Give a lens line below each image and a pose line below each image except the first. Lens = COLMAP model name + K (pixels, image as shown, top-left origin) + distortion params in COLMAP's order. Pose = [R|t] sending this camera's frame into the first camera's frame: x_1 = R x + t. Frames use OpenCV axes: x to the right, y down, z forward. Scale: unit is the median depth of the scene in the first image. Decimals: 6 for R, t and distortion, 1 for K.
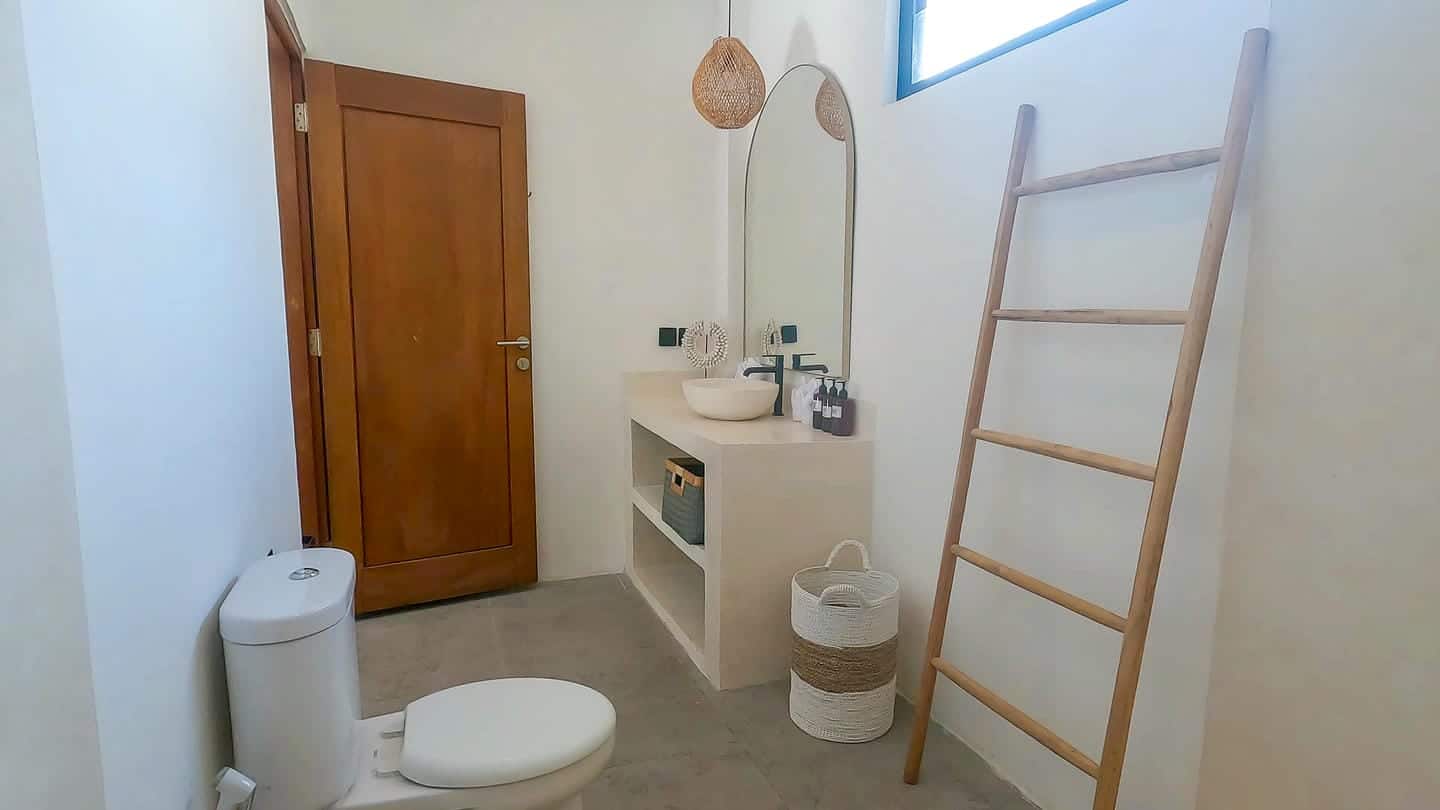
lens RADIAL K [[758.6, 0, 720.0], [0, 758.6, 405.0], [0, 0, 1]] dist [0.003809, 0.000296]
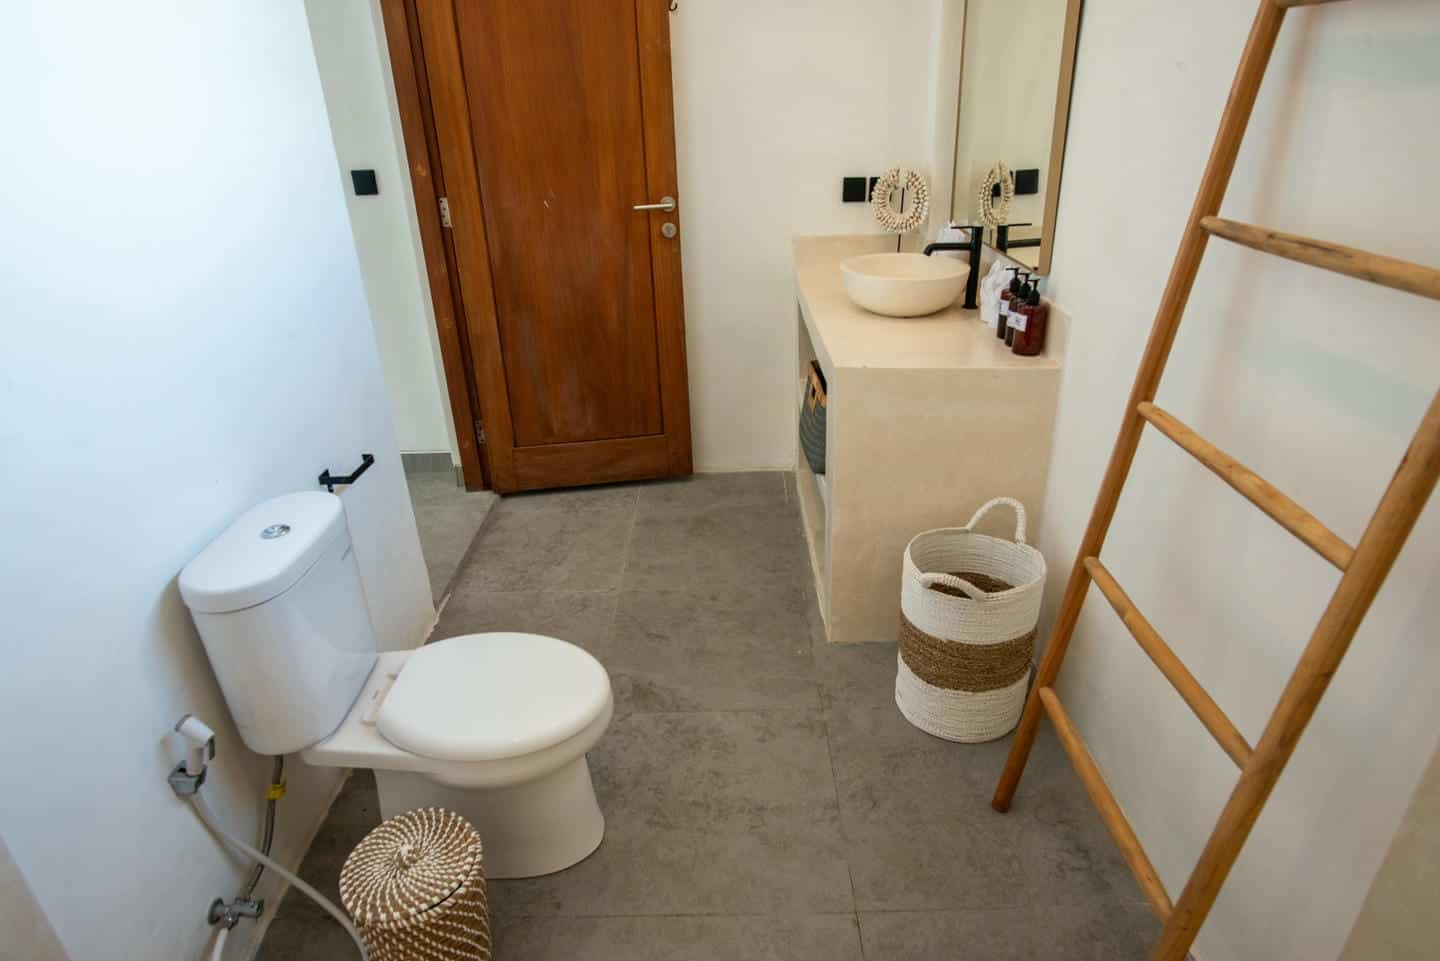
lens RADIAL K [[833.2, 0, 717.4], [0, 833.2, 483.1], [0, 0, 1]] dist [-0.035459, 0.015800]
pose [[0.927162, 0.121031, -0.354573, 0.172976], [-0.005413, 0.950613, 0.310330, -0.083180], [0.374621, -0.285807, 0.882028, 0.139001]]
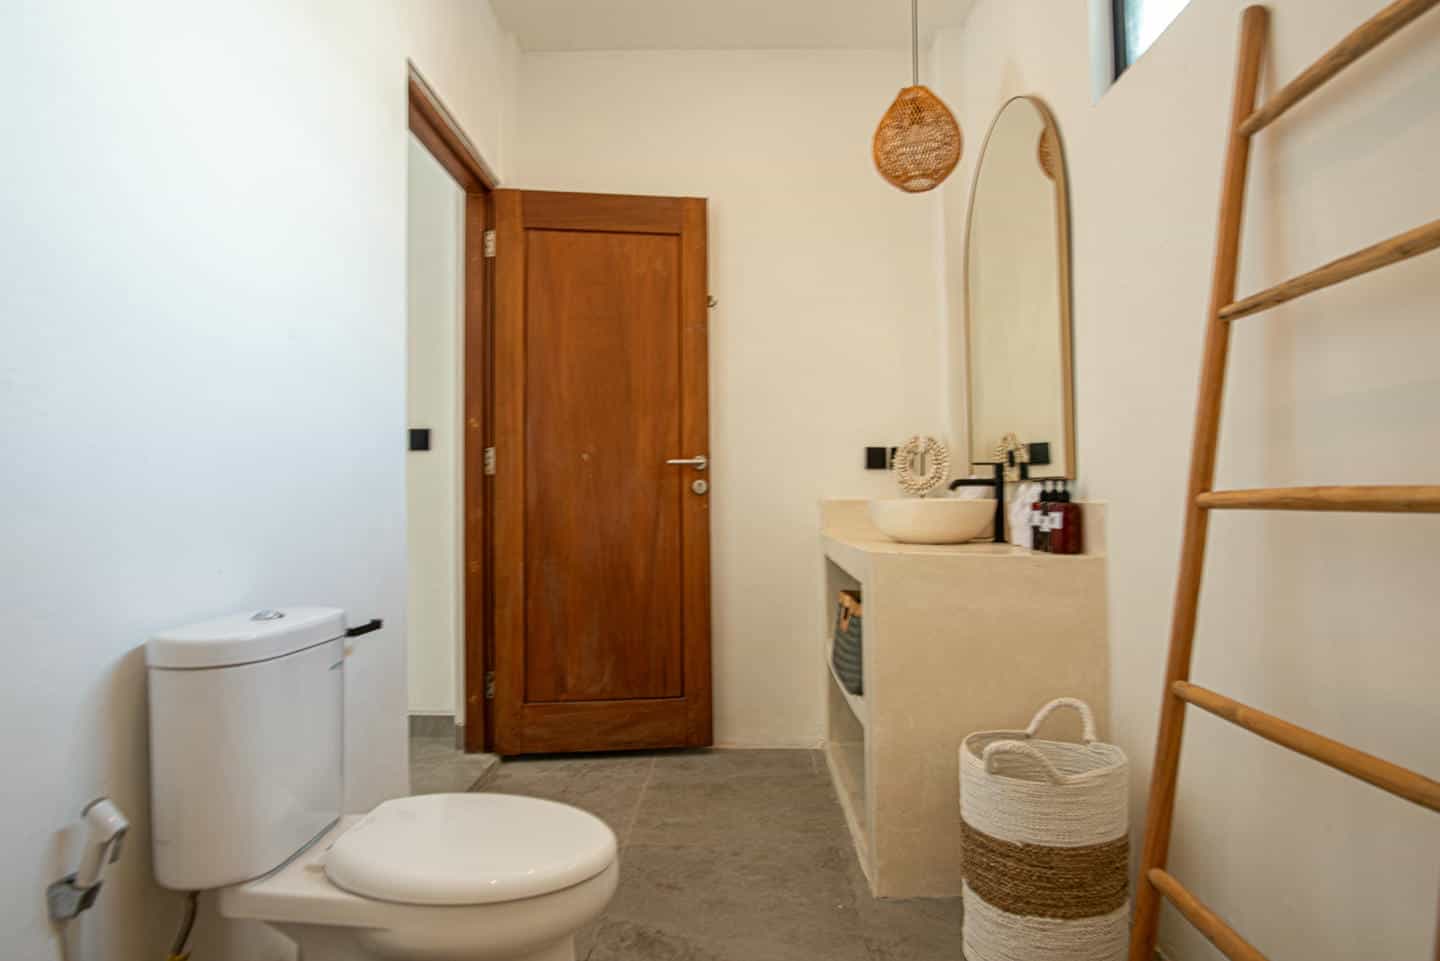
lens RADIAL K [[831.0, 0, 717.7], [0, 831.0, 481.1], [0, 0, 1]] dist [-0.034676, 0.015221]
pose [[0.918672, -0.028309, -0.394007, 0.159248], [-0.033069, 0.988416, -0.148122, 0.092501], [0.393636, 0.149105, 0.907094, 0.147094]]
